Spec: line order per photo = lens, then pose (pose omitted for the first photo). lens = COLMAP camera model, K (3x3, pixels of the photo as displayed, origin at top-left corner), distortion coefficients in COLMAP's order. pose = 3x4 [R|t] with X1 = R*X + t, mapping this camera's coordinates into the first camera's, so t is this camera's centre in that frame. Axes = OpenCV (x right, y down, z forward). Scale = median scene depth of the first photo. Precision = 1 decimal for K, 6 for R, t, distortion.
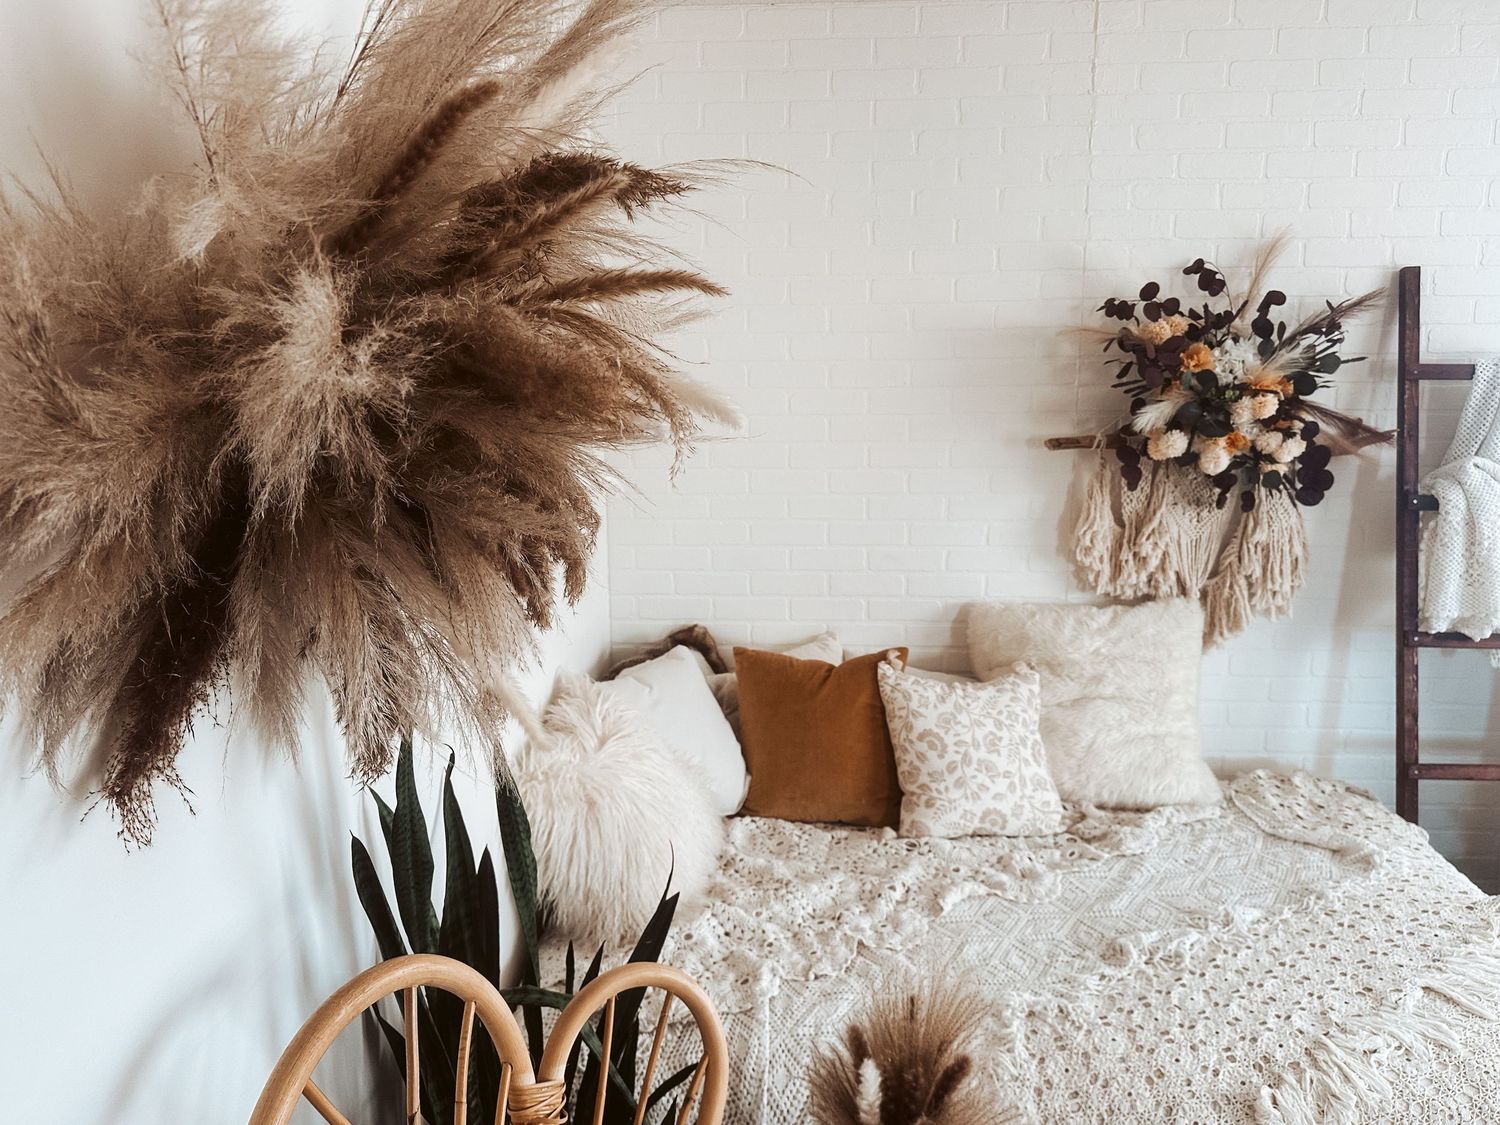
lens RADIAL K [[1066.8, 0, 711.7], [0, 1066.8, 558.3], [0, 0, 1]] dist [0.061312, -0.050390]
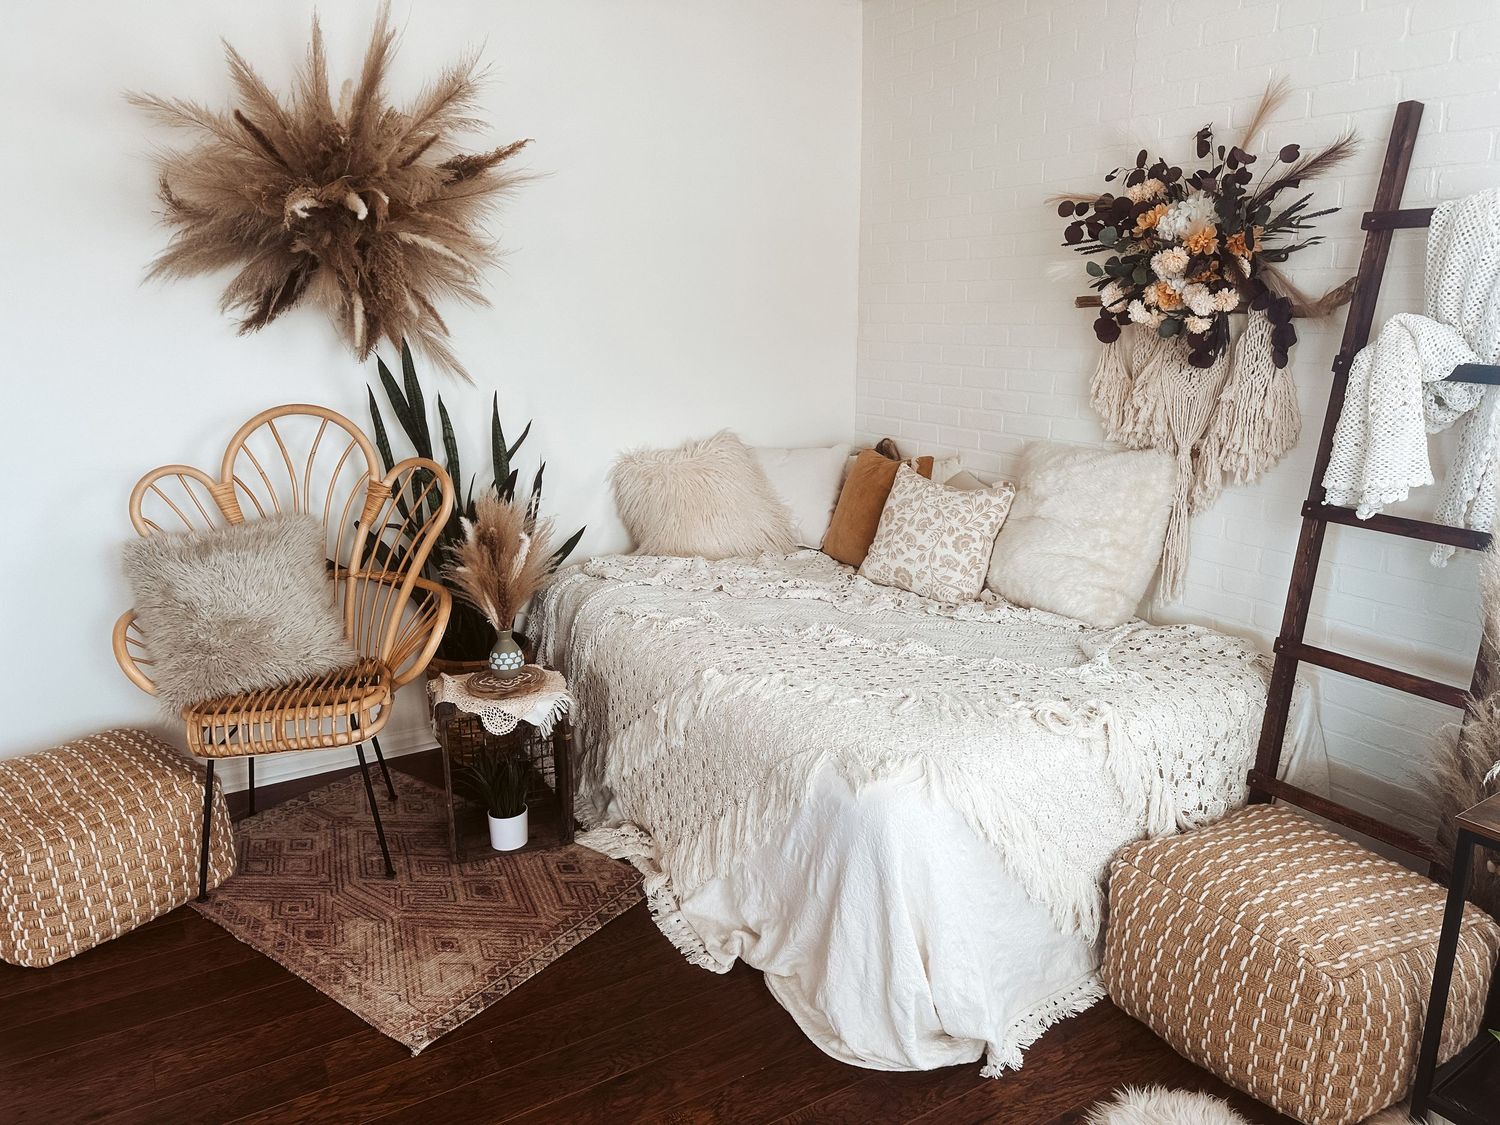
lens RADIAL K [[1066.8, 0, 743.1], [0, 1066.8, 547.0], [0, 0, 1]] dist [0.061312, -0.050390]
pose [[0.563627, 0.189578, -0.803980, 1.157232], [-0.168210, 0.979255, 0.112985, 0.085818], [0.808721, 0.071556, 0.583823, 0.055232]]
